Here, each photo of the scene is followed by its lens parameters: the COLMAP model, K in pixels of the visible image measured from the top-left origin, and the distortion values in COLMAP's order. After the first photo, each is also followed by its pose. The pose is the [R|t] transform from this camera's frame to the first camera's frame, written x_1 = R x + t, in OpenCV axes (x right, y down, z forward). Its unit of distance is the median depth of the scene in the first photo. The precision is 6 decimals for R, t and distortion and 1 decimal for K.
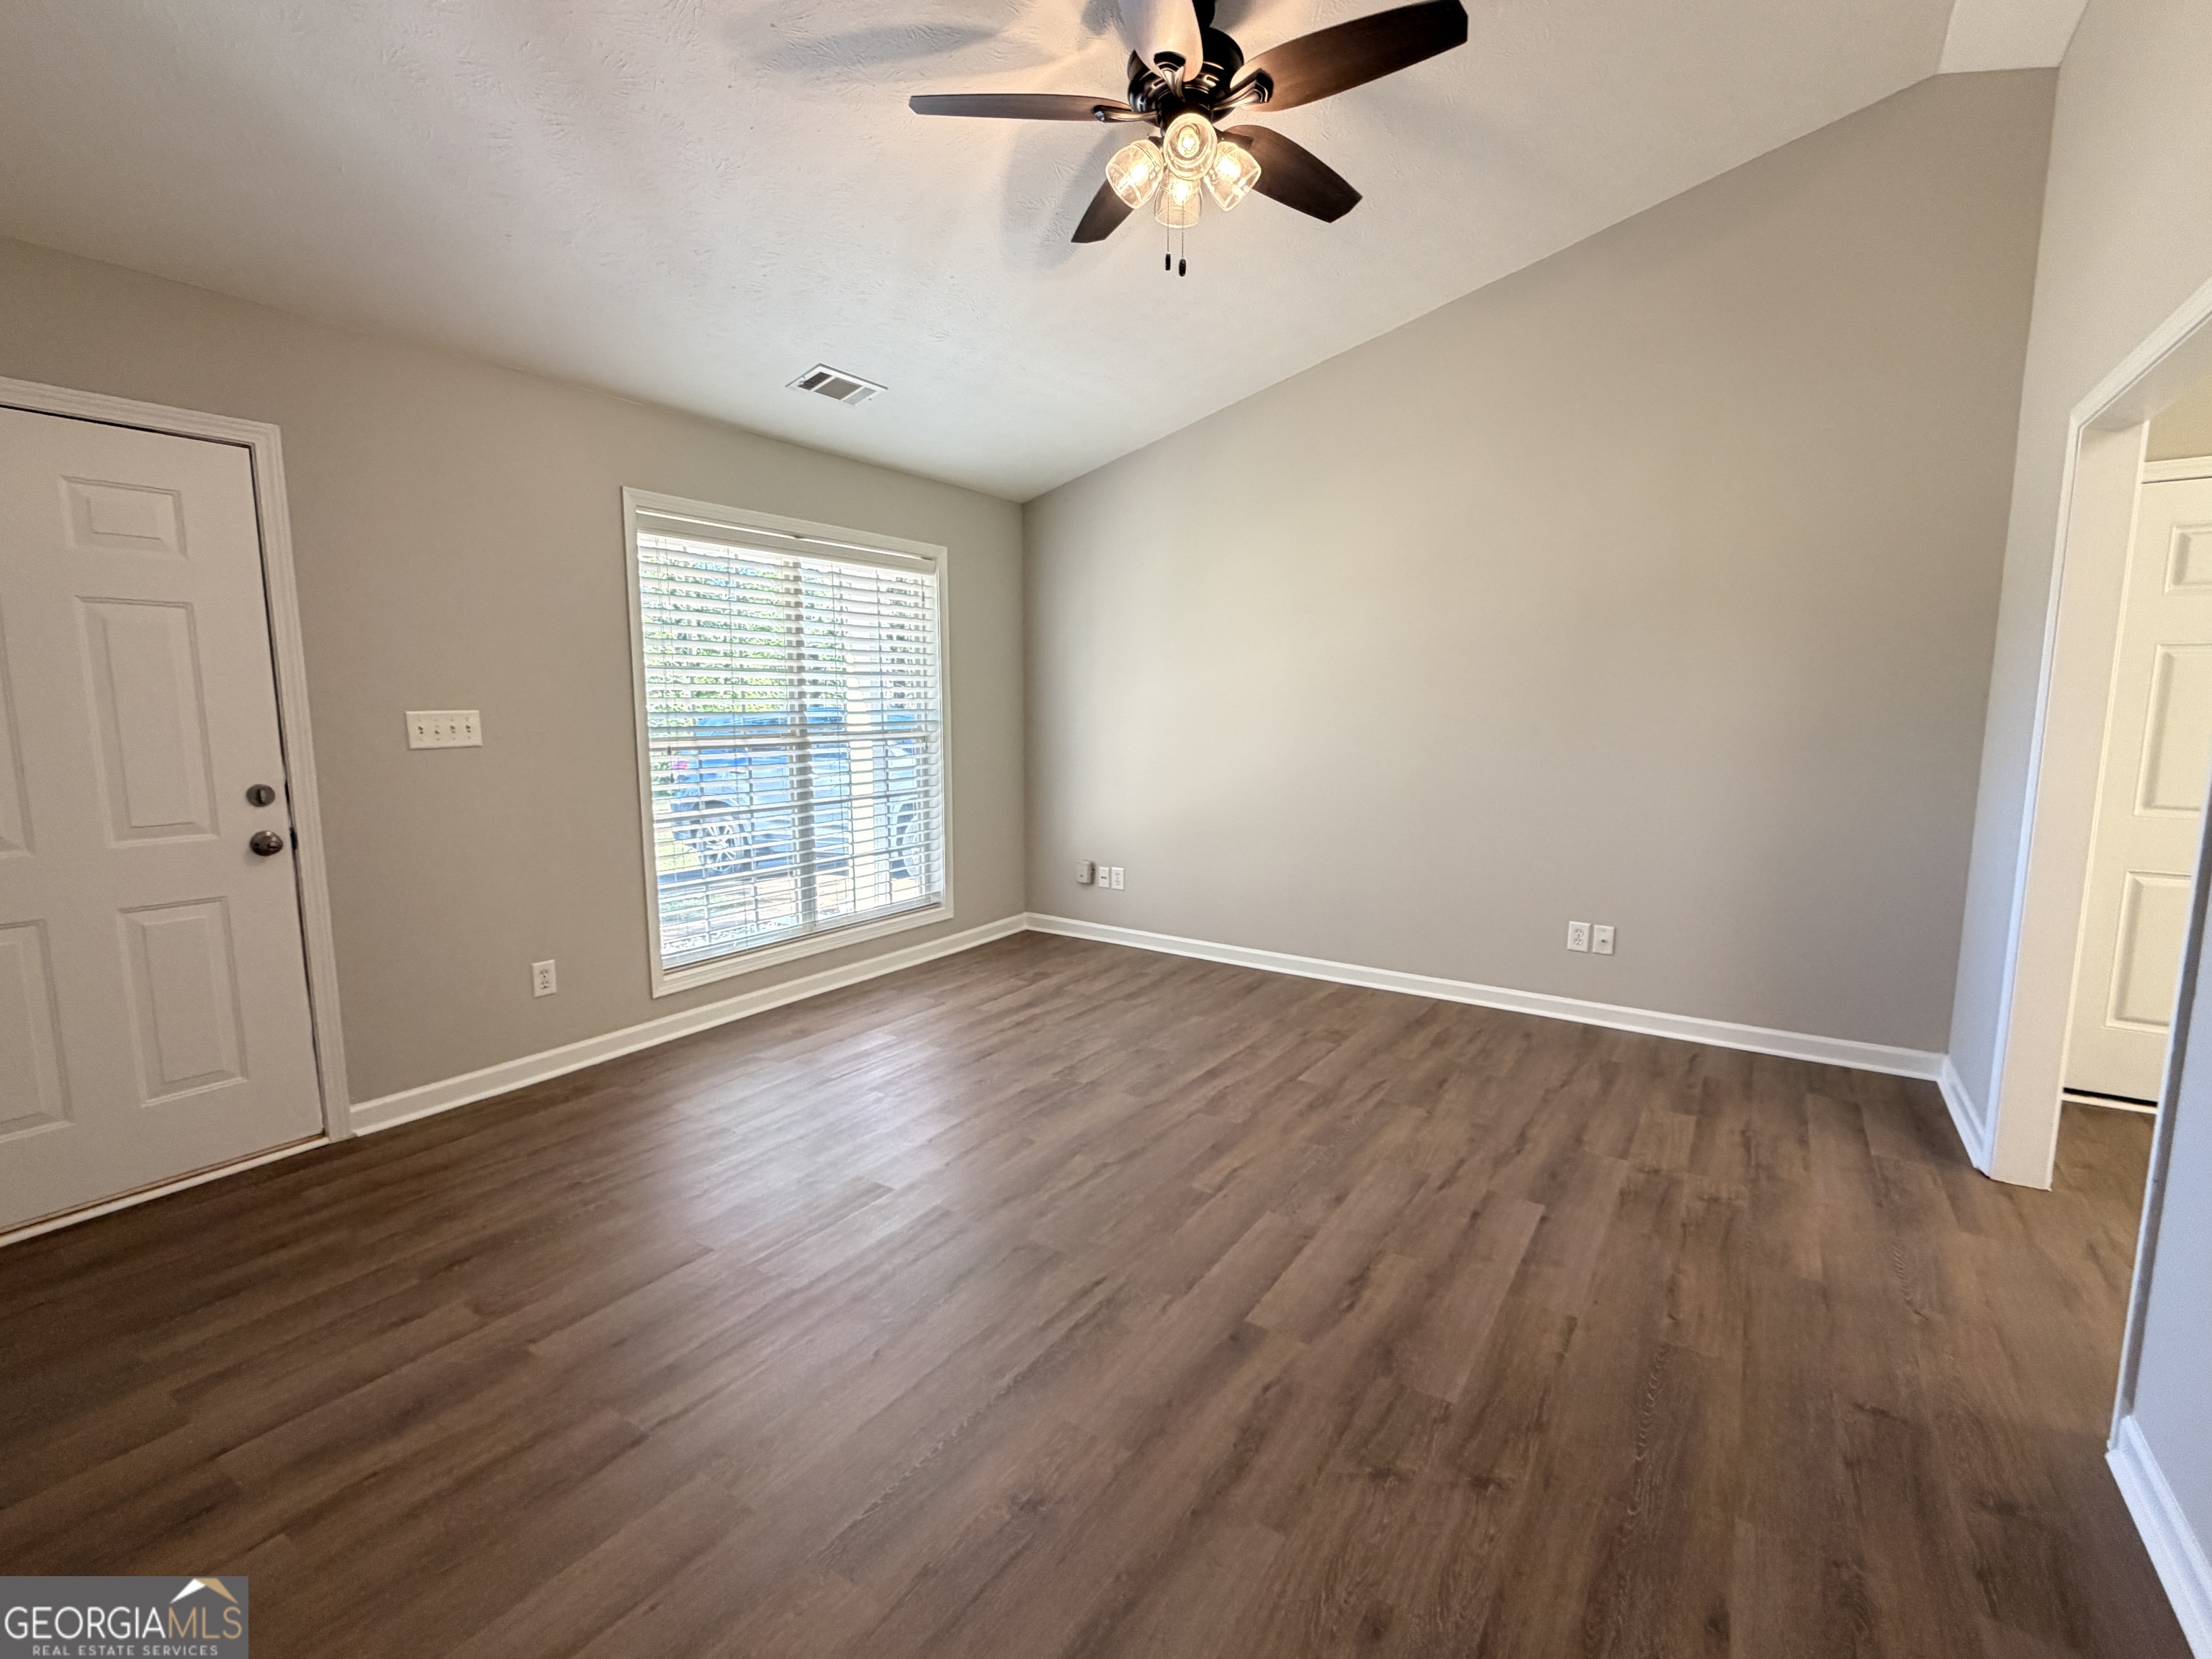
lens RADIAL K [[984.2, 0, 1114.1], [0, 984.2, 832.0], [0, 0, 1]] dist [-0.000896, 0.000145]
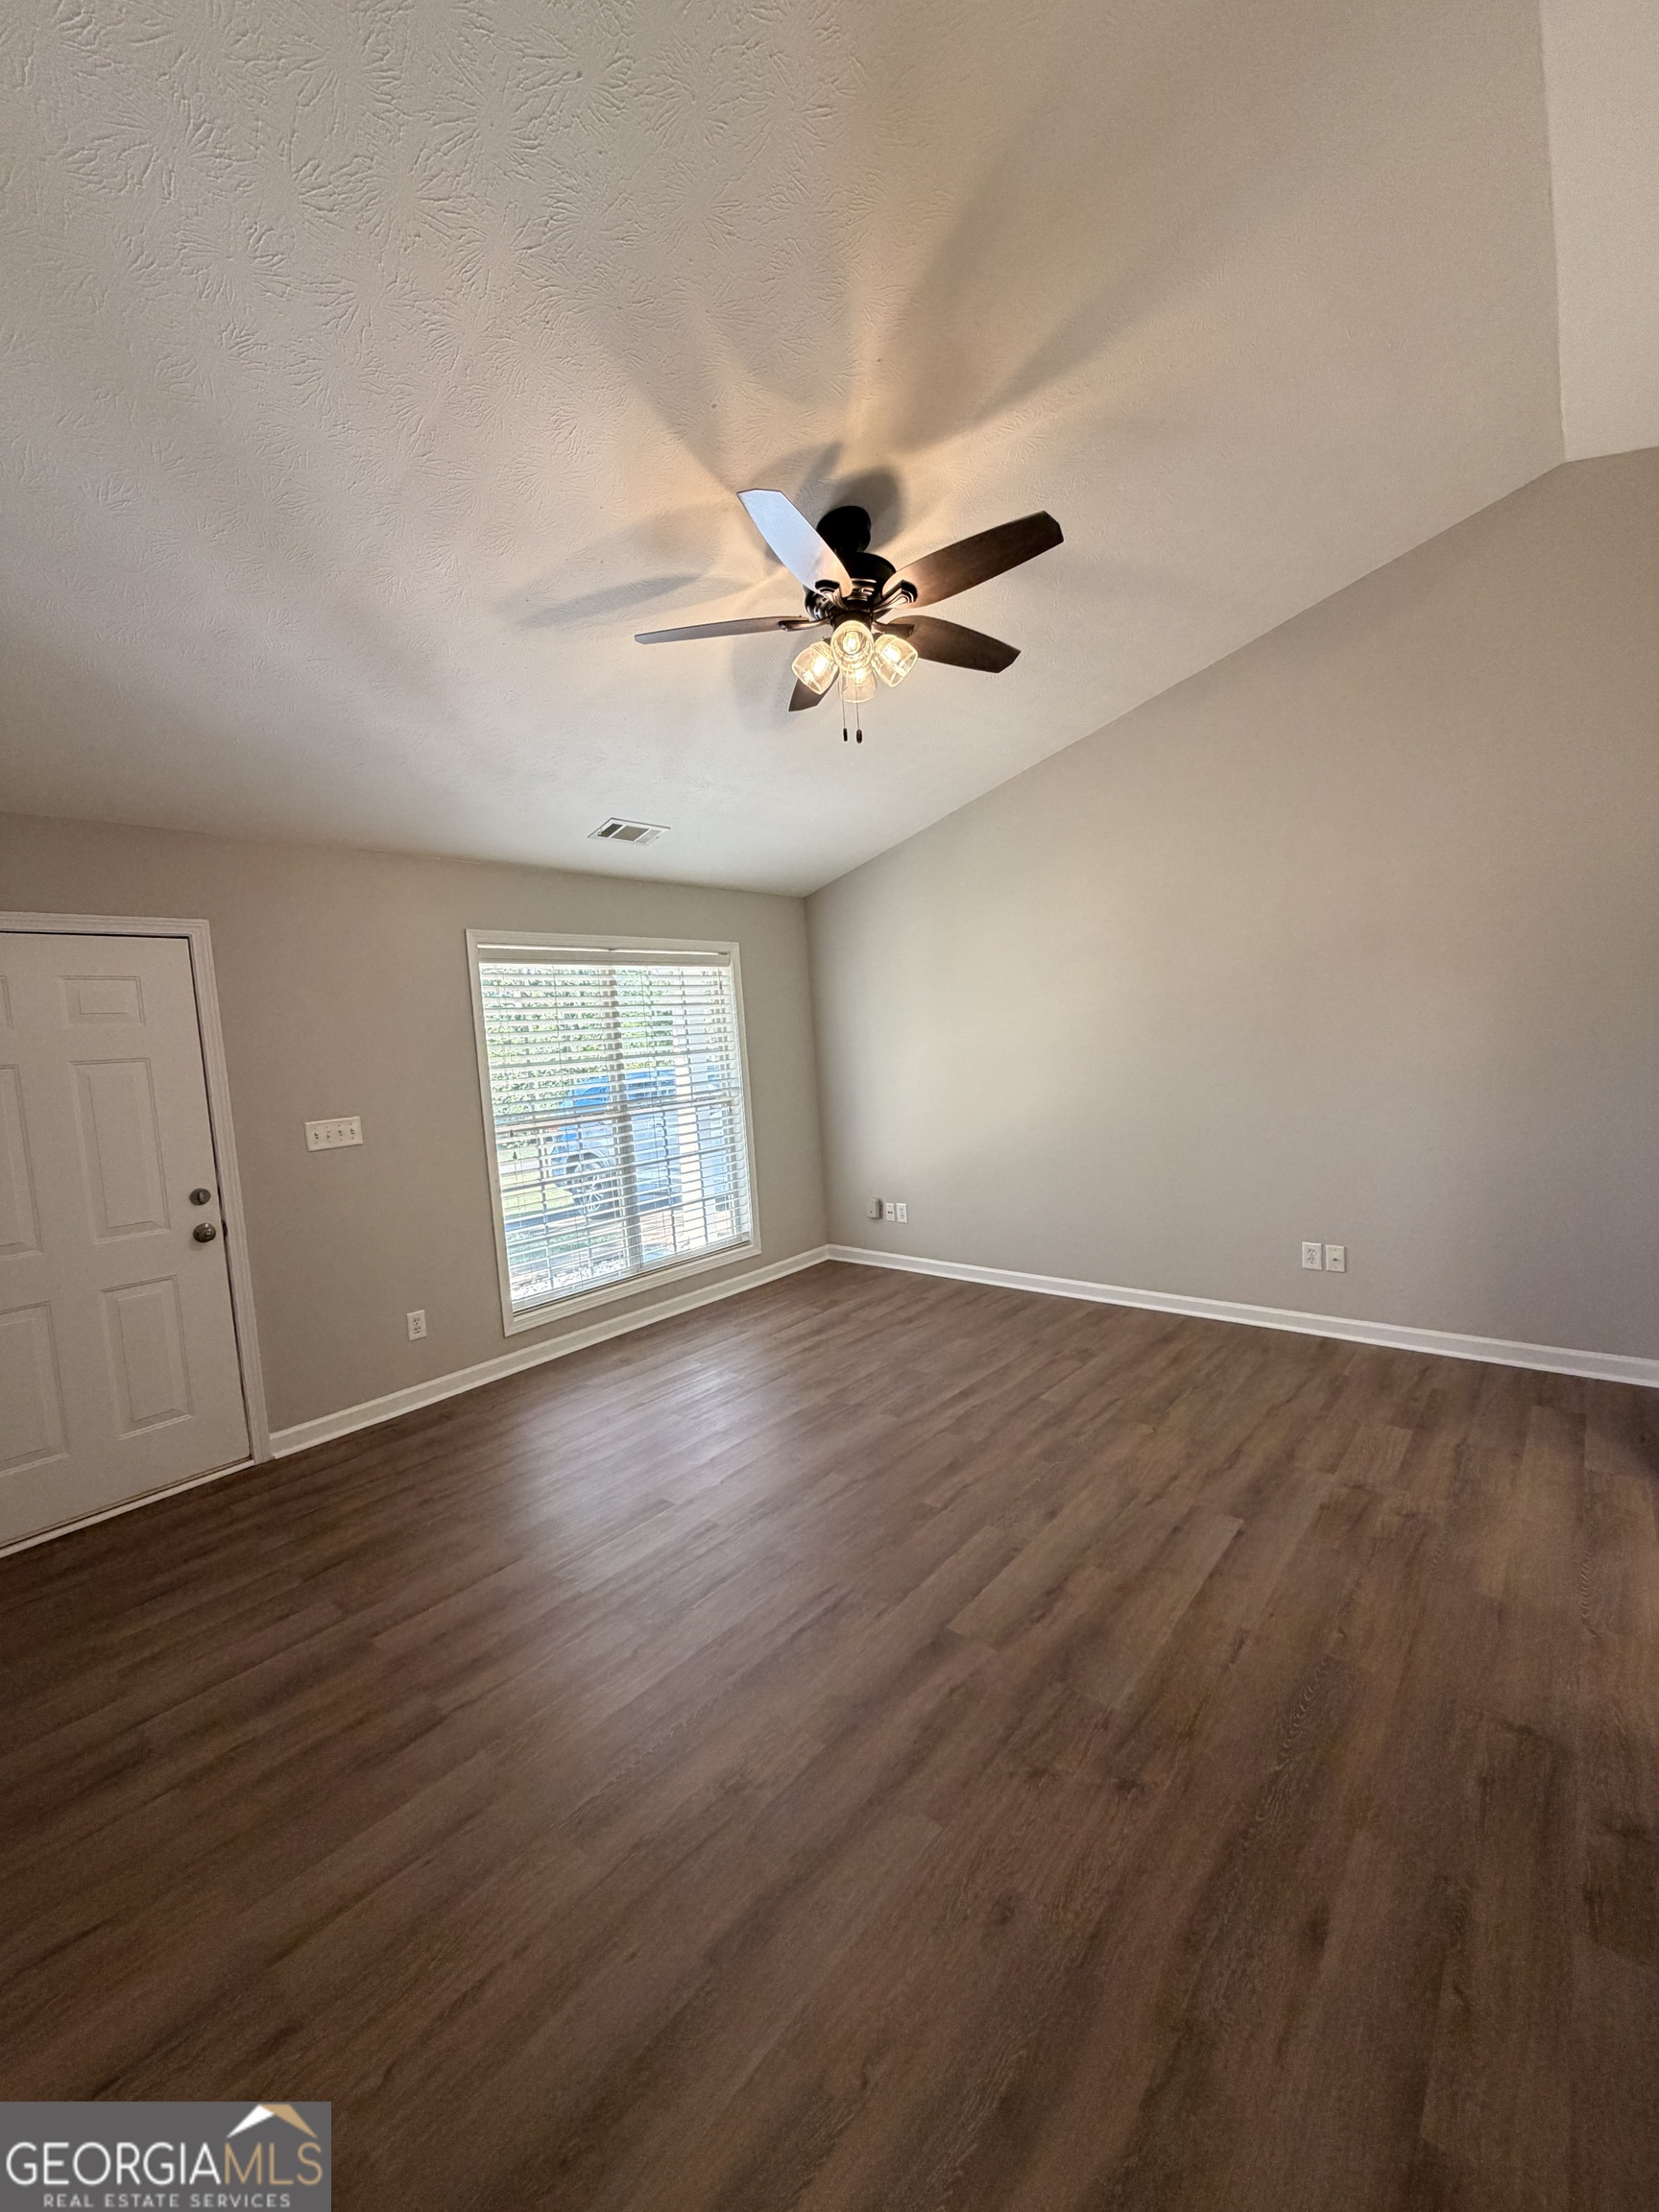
lens RADIAL K [[876.8, 0, 833.9], [0, 876.8, 1103.2], [0, 0, 1]] dist [0.000557, -0.000721]
pose [[0.989471, -0.059801, -0.131797, 0.136634], [0.052602, 0.996962, -0.057440, -0.051326], [0.134832, 0.049903, 0.989611, -0.052959]]
